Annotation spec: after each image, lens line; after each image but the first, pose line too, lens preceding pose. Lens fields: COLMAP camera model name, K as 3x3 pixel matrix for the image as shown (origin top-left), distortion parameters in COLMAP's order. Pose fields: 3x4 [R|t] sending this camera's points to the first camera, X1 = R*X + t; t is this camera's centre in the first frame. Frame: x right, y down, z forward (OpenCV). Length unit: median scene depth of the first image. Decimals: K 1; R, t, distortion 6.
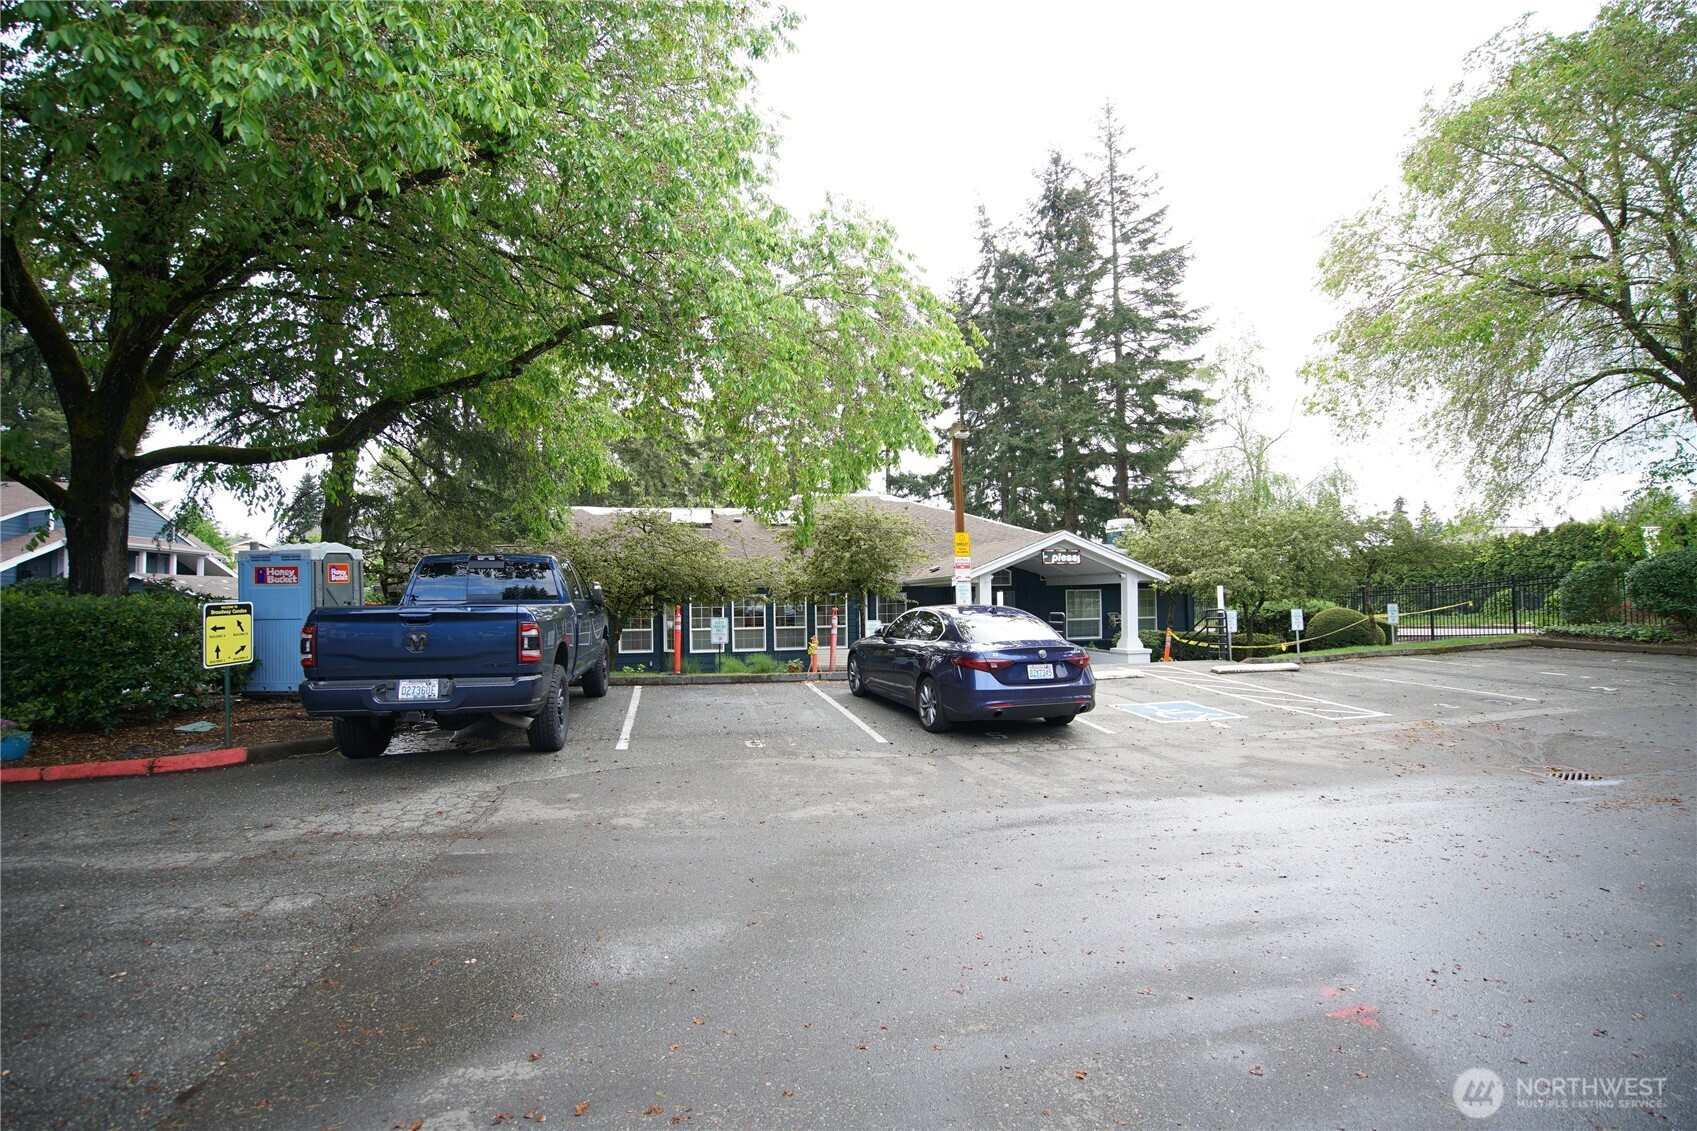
lens RADIAL K [[780.7, 0, 848.5], [0, 780.7, 565.5], [0, 0, 1]] dist [-0.061428, 0.024886]
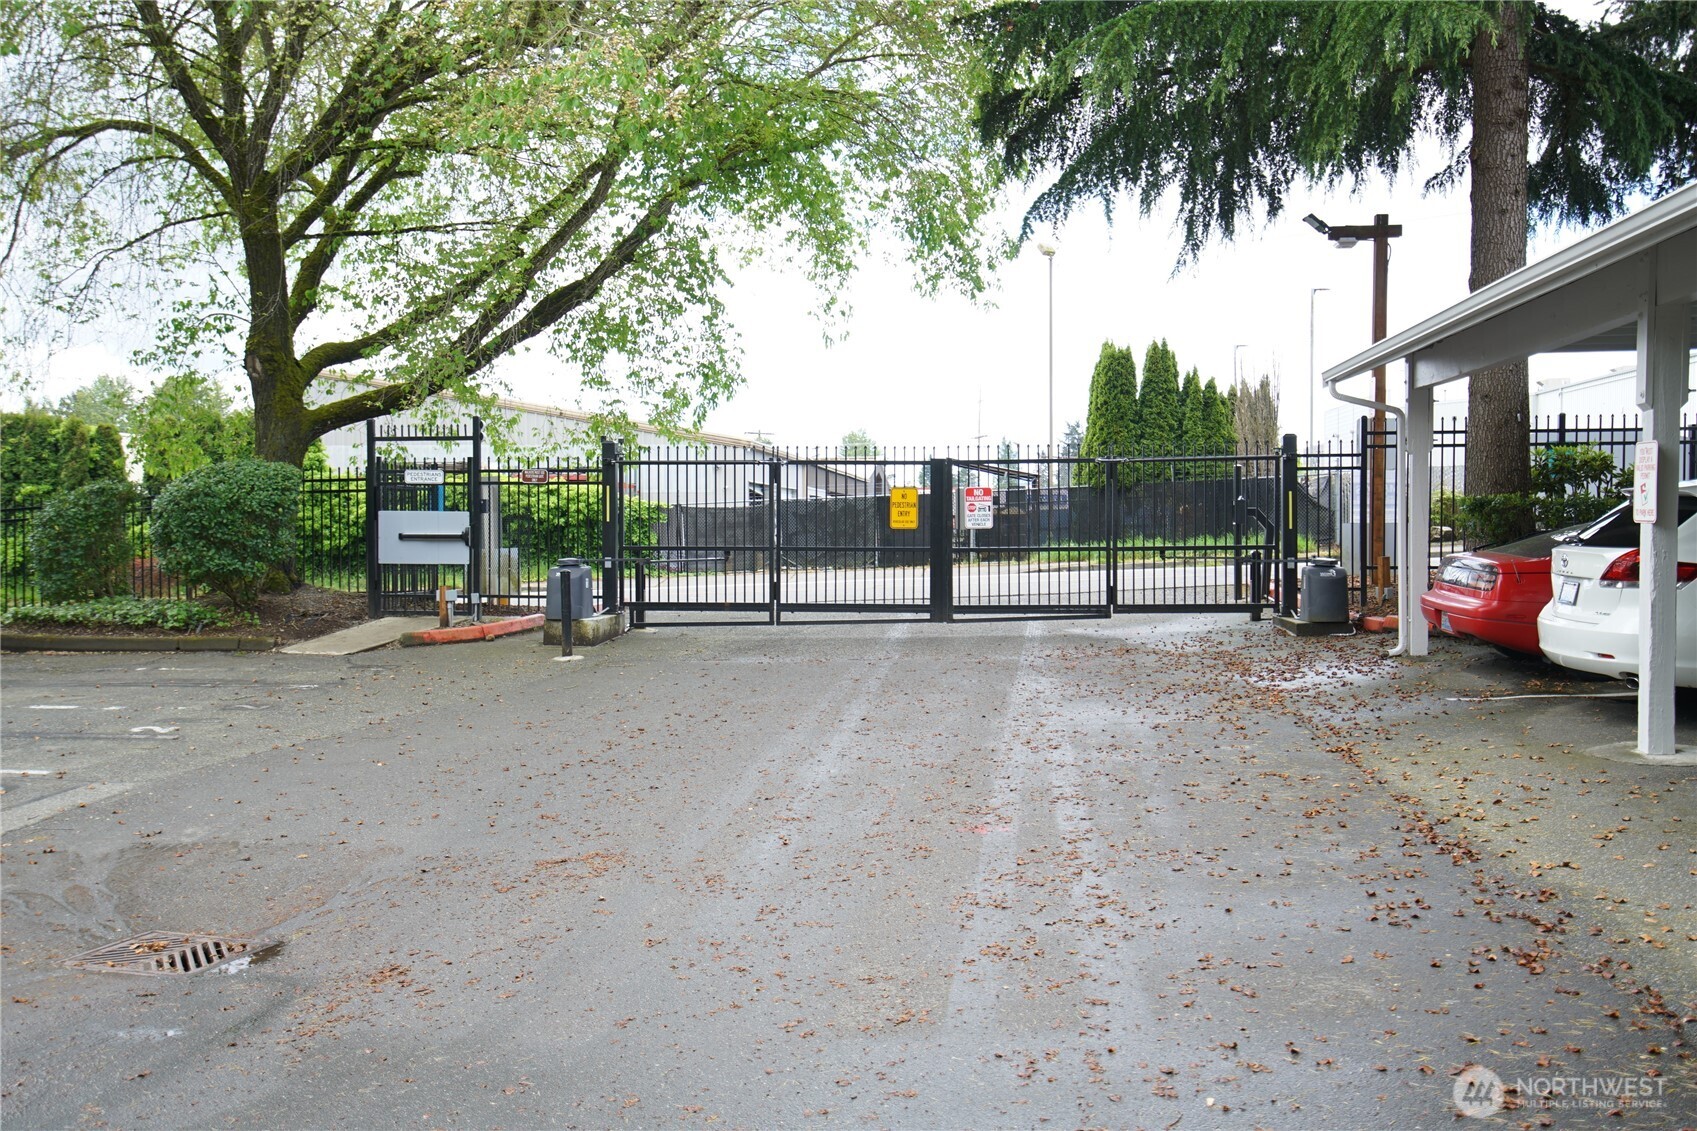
lens RADIAL K [[1634.4, 0, 848.5], [0, 1634.4, 565.5], [0, 0, 1]] dist [0.075326, 0.001610]
pose [[0.320850, -0.010557, 0.947071, 0.083648], [-0.034797, 0.999131, 0.022926, 0.010492], [-0.946491, -0.040311, 0.320204, 0.155327]]
